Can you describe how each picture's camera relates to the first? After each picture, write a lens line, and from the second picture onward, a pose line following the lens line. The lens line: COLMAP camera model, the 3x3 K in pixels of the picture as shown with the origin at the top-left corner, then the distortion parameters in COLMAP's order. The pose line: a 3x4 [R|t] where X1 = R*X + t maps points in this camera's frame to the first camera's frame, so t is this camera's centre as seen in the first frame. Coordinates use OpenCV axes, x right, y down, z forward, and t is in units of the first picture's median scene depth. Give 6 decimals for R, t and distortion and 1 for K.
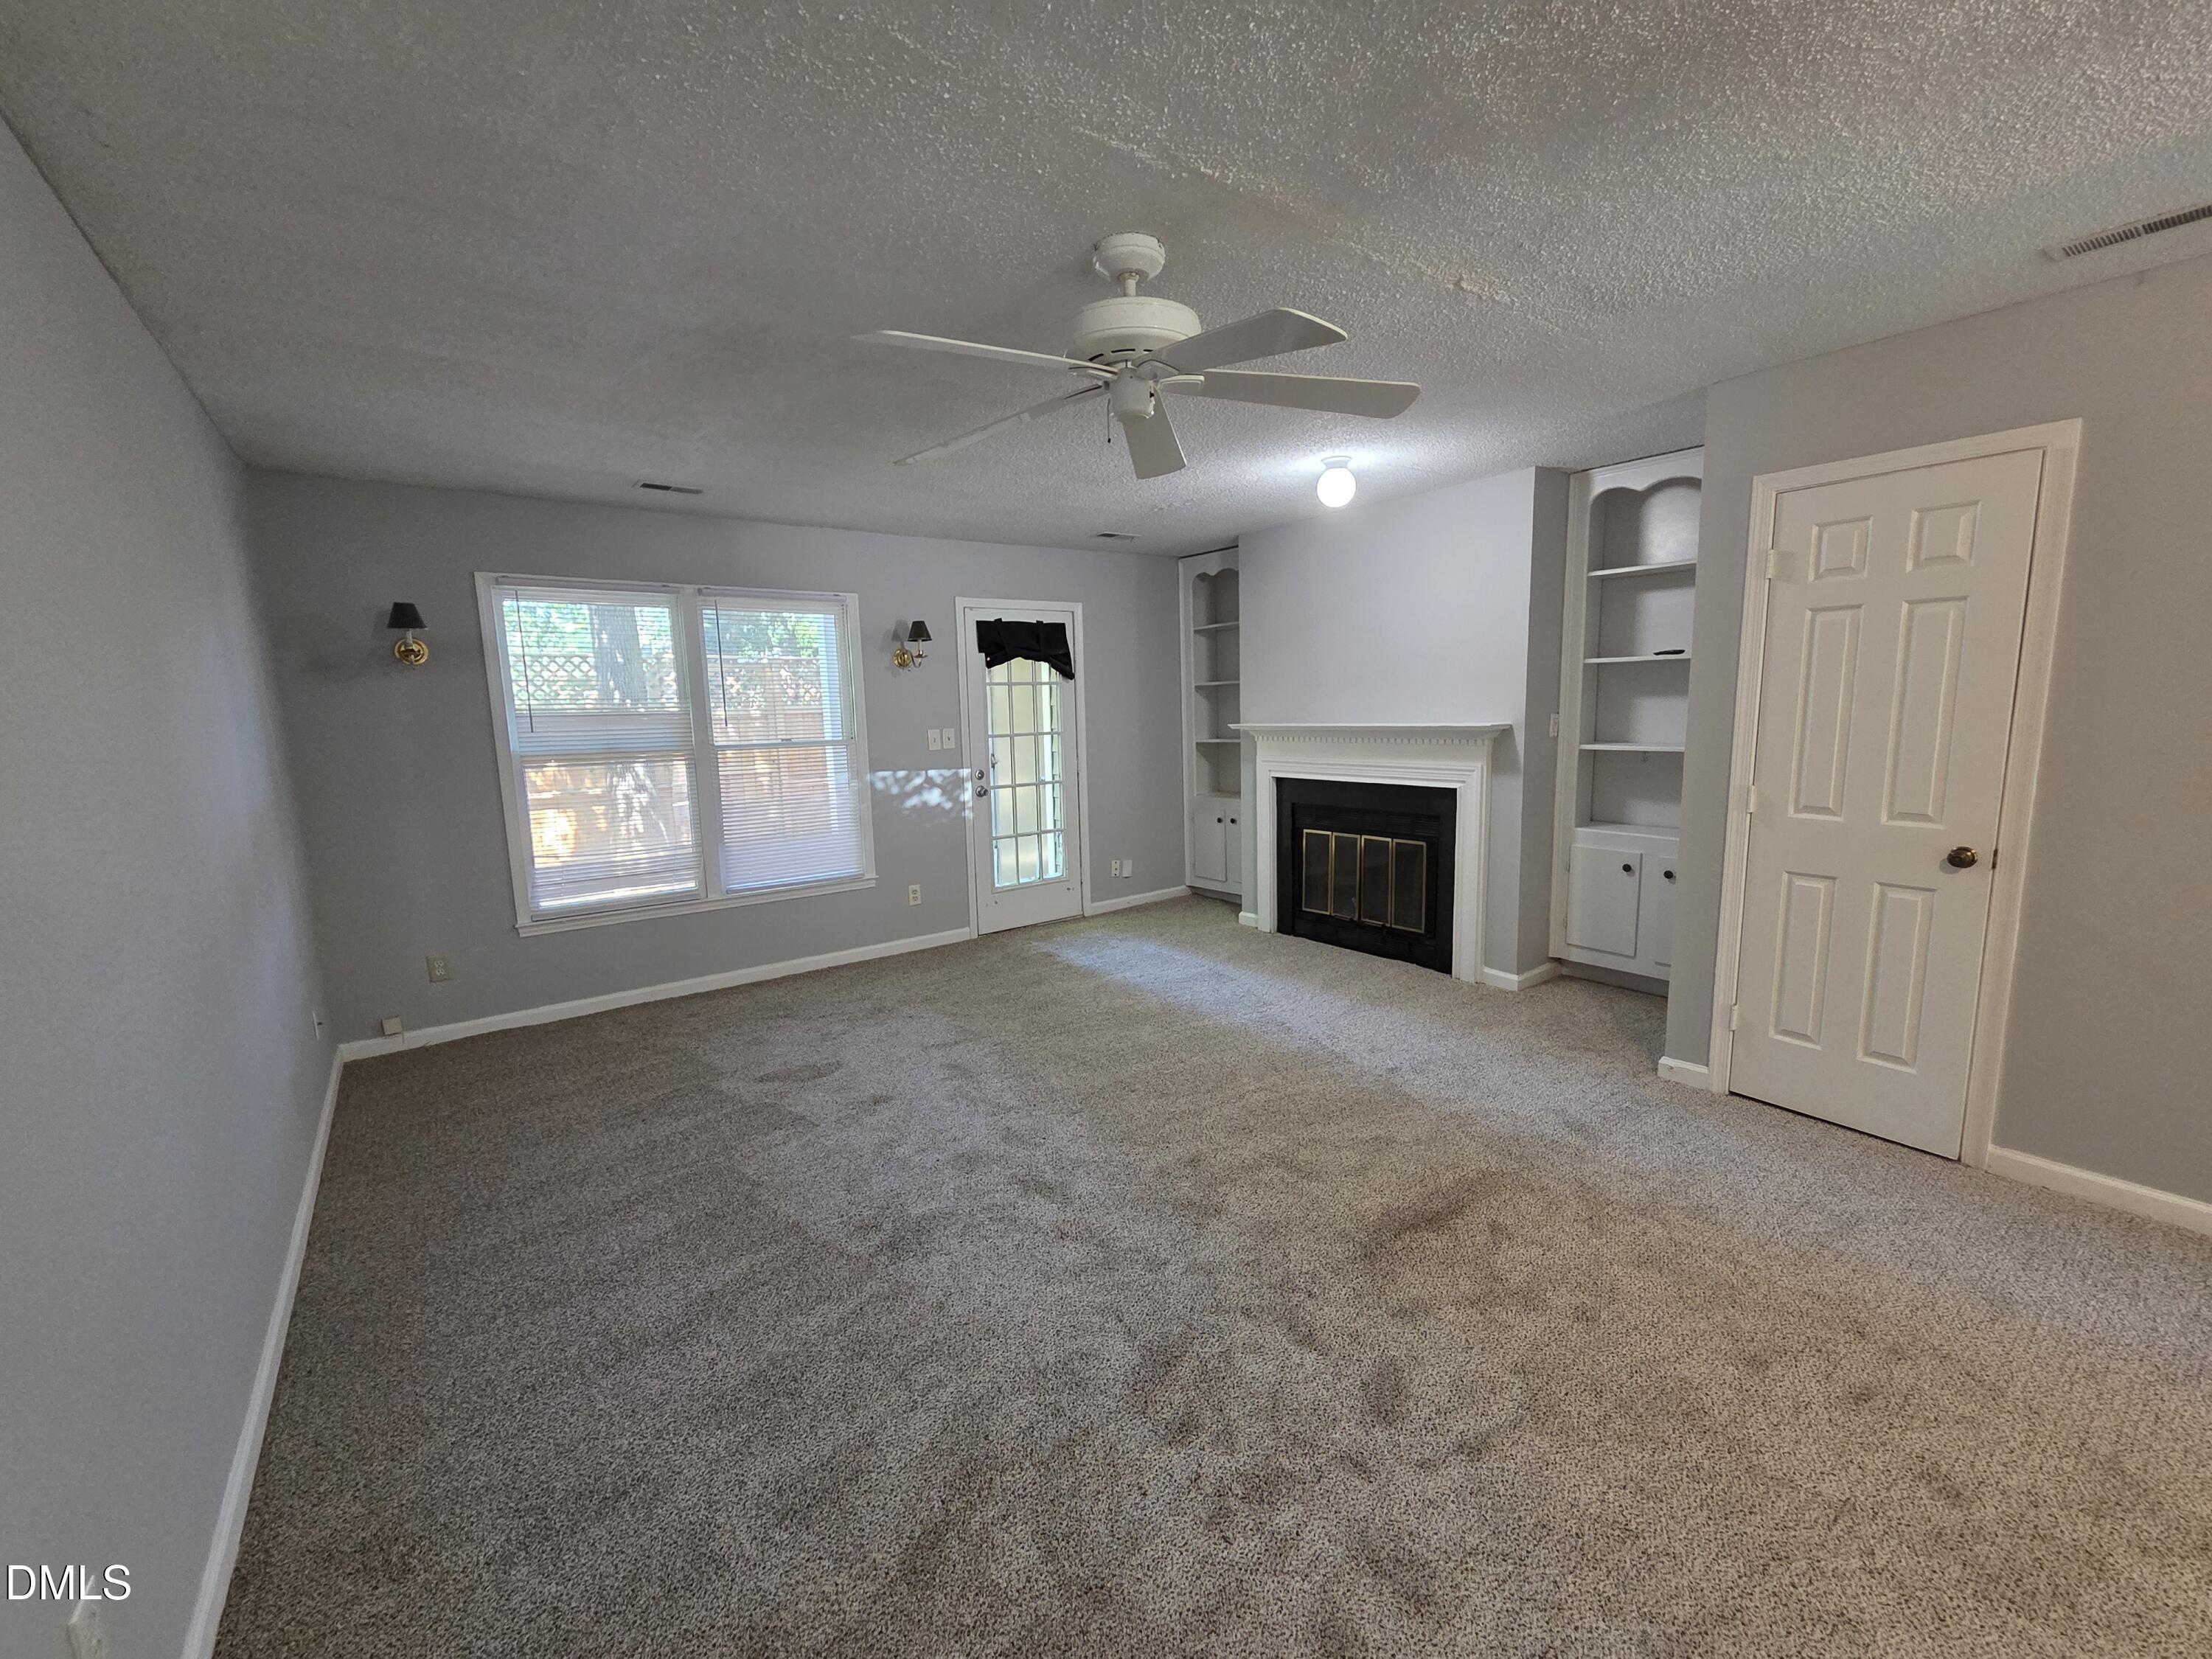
lens RADIAL K [[904.1, 0, 1102.9], [0, 904.1, 818.2], [0, 0, 1]] dist [0.002493, -0.000818]
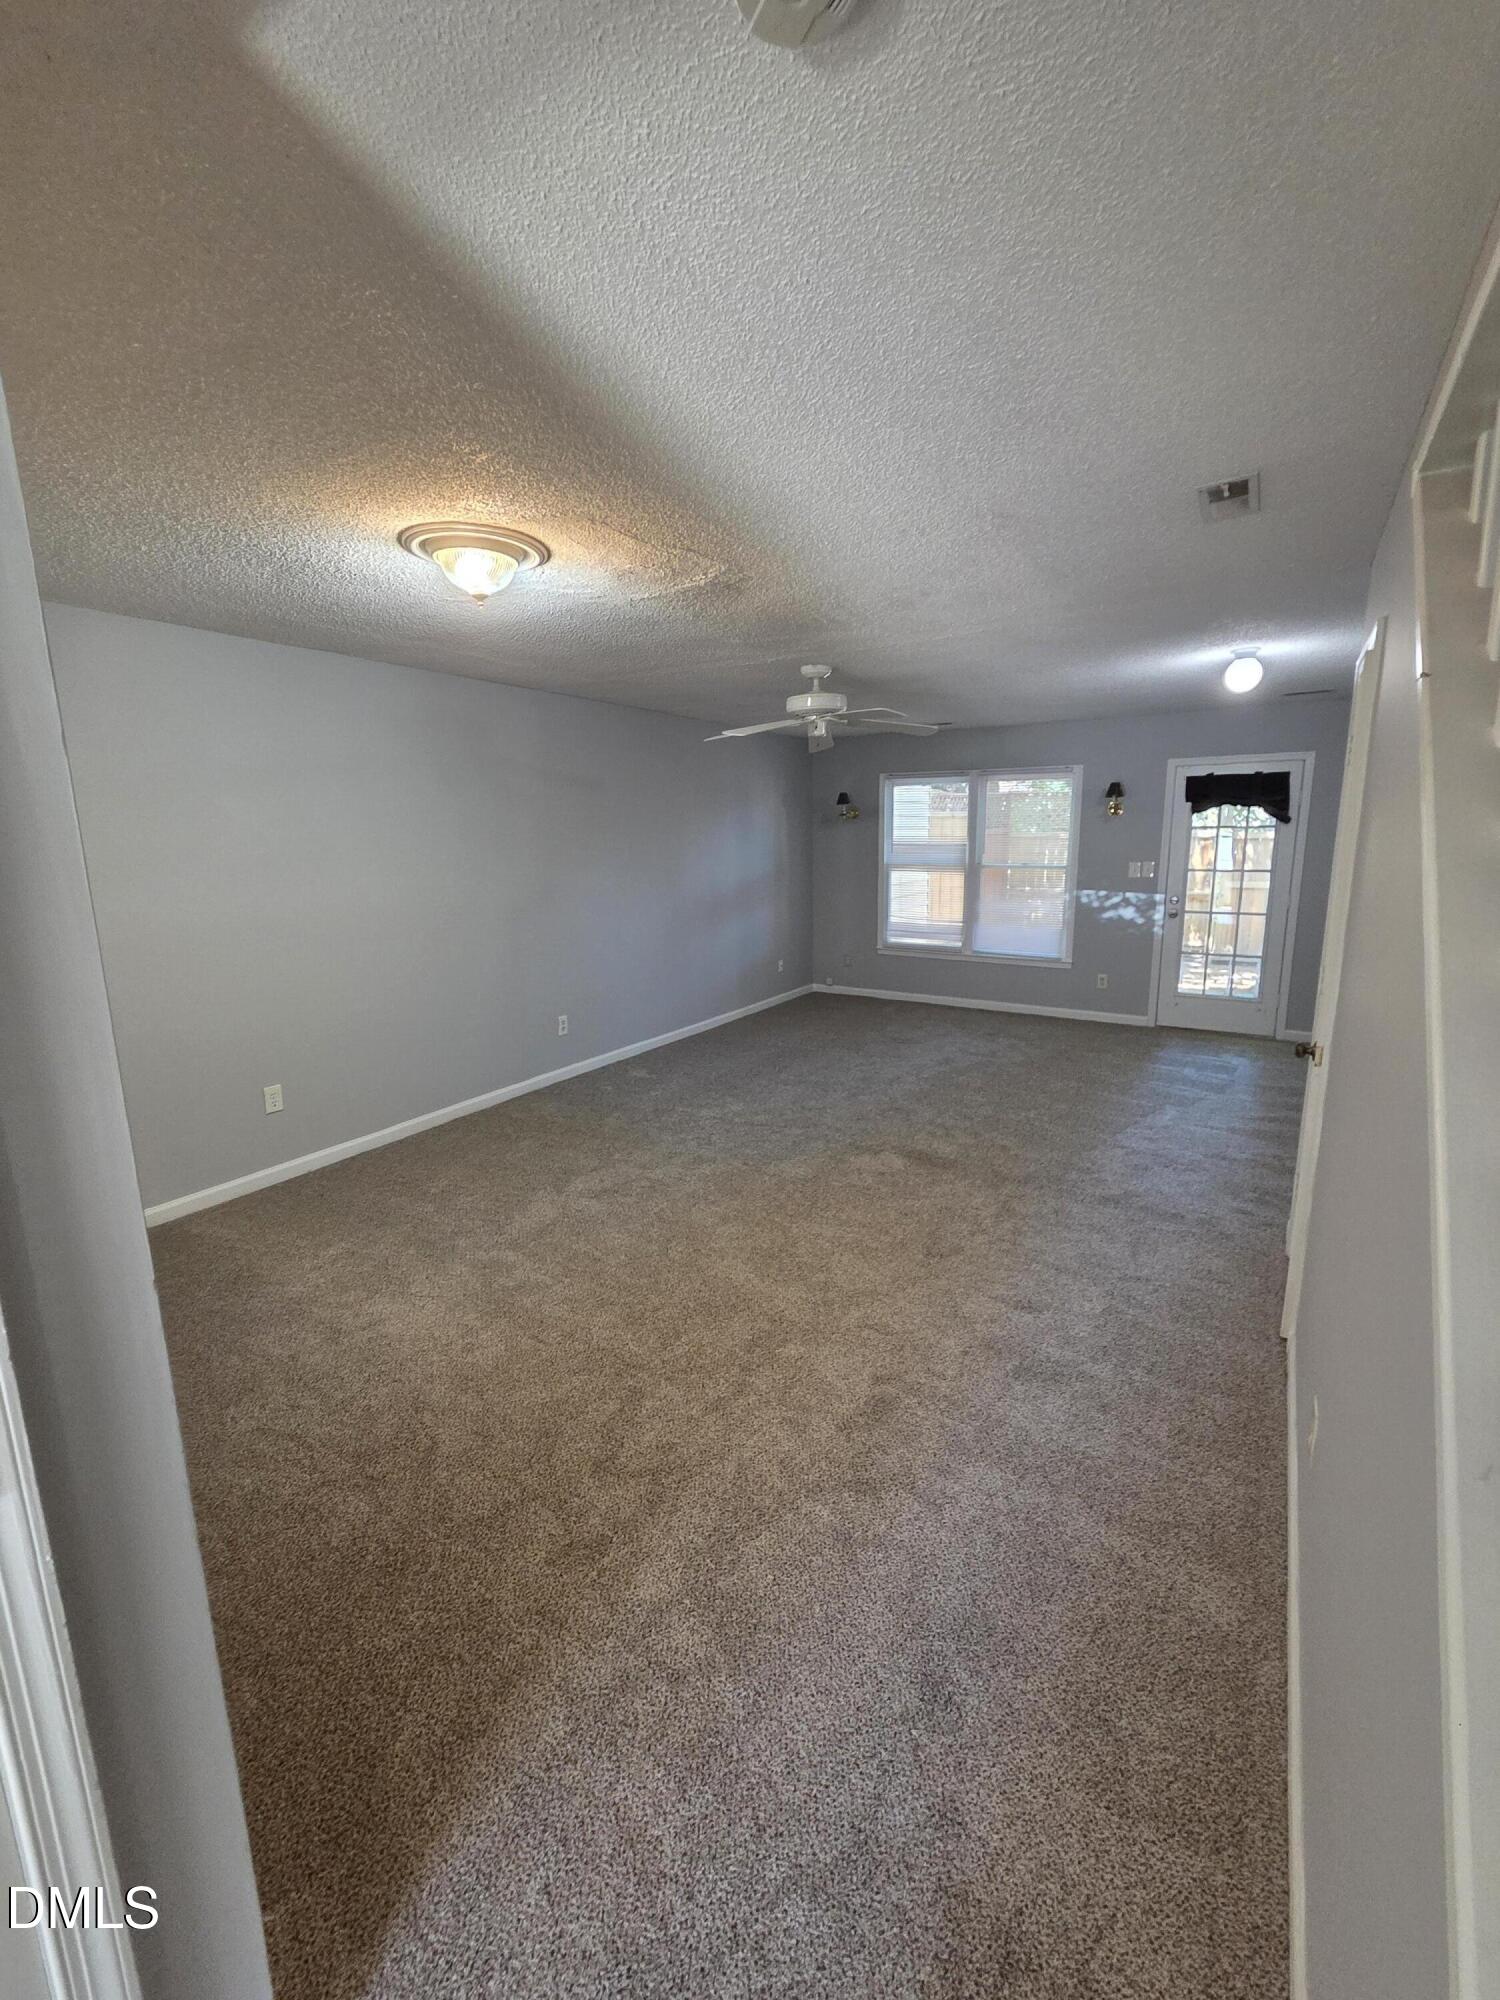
lens RADIAL K [[817.4, 0, 754.2], [0, 817.4, 1001.7], [0, 0, 1]] dist [0.002493, -0.000818]
pose [[0.370480, 0.213846, -0.903889, 0.744602], [-0.113947, 0.976250, 0.184262, -0.056182], [0.921825, 0.034730, 0.386048, 0.023701]]
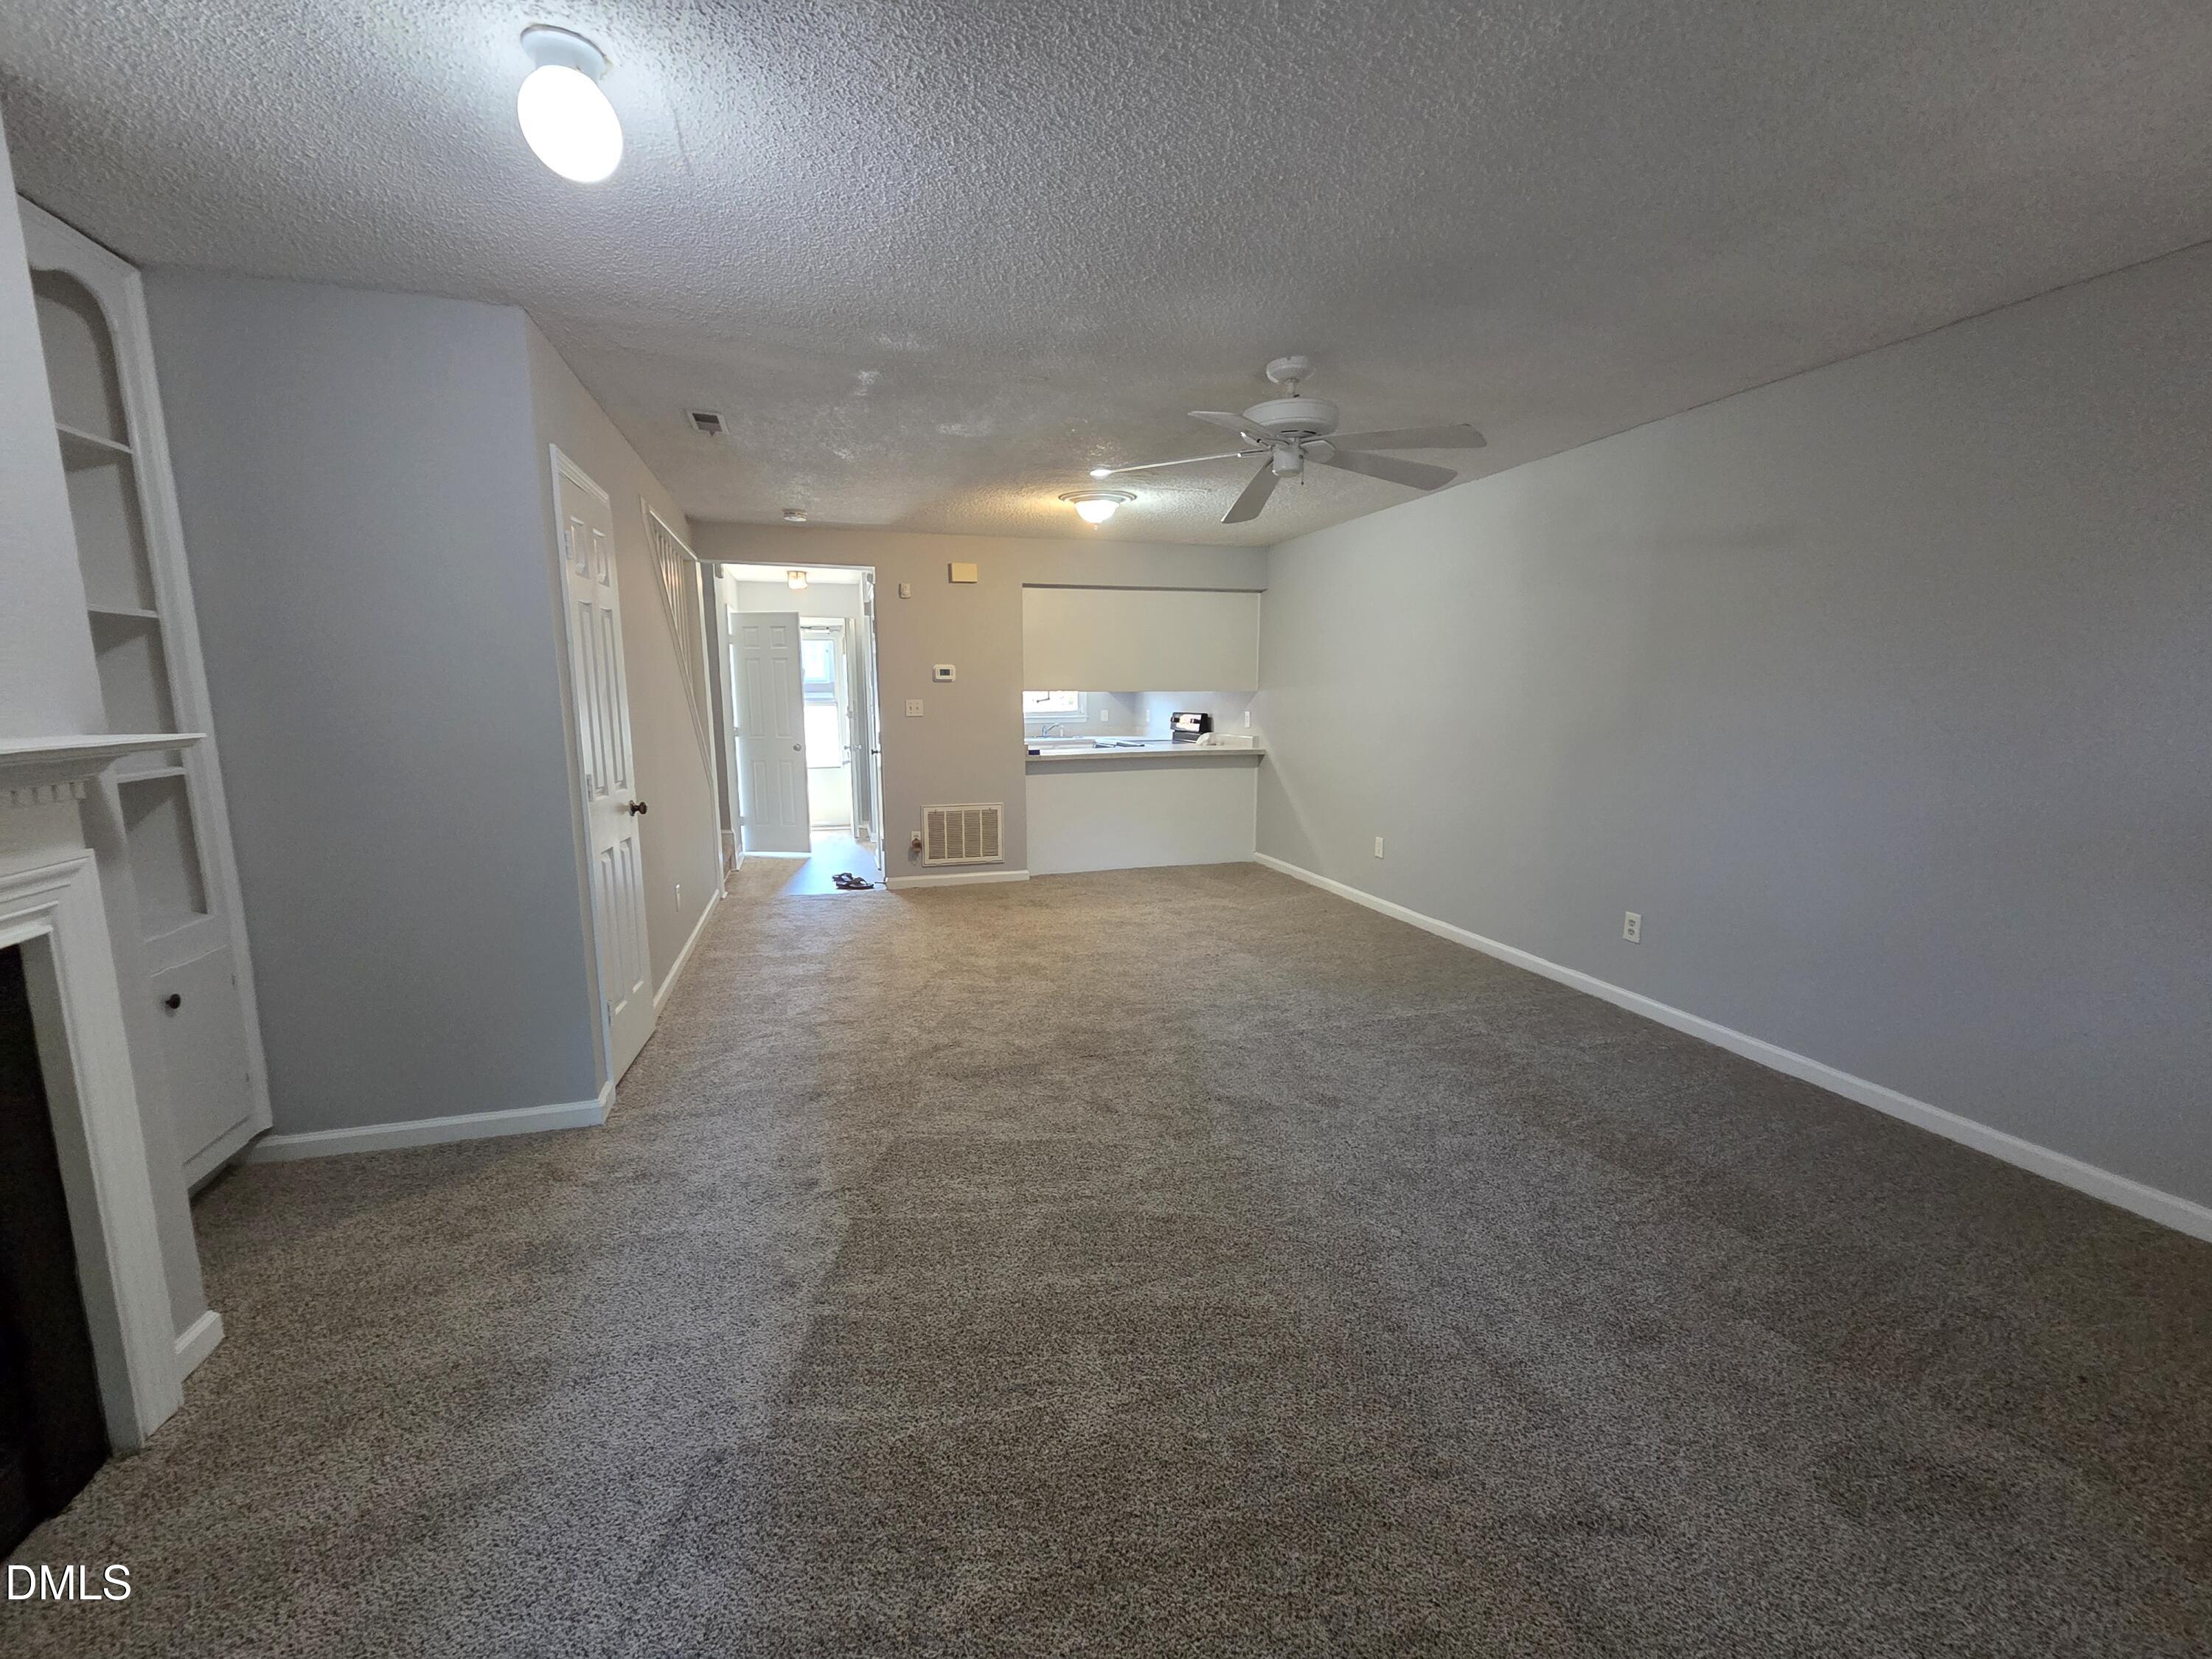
lens RADIAL K [[904.1, 0, 1102.3], [0, 904.1, 830.1], [0, 0, 1]] dist [0.002493, -0.000818]
pose [[-0.941162, -0.018898, 0.337427, -0.067472], [0.072421, 0.963964, 0.255986, -0.107758], [-0.330105, 0.265361, -0.905878, 0.953895]]
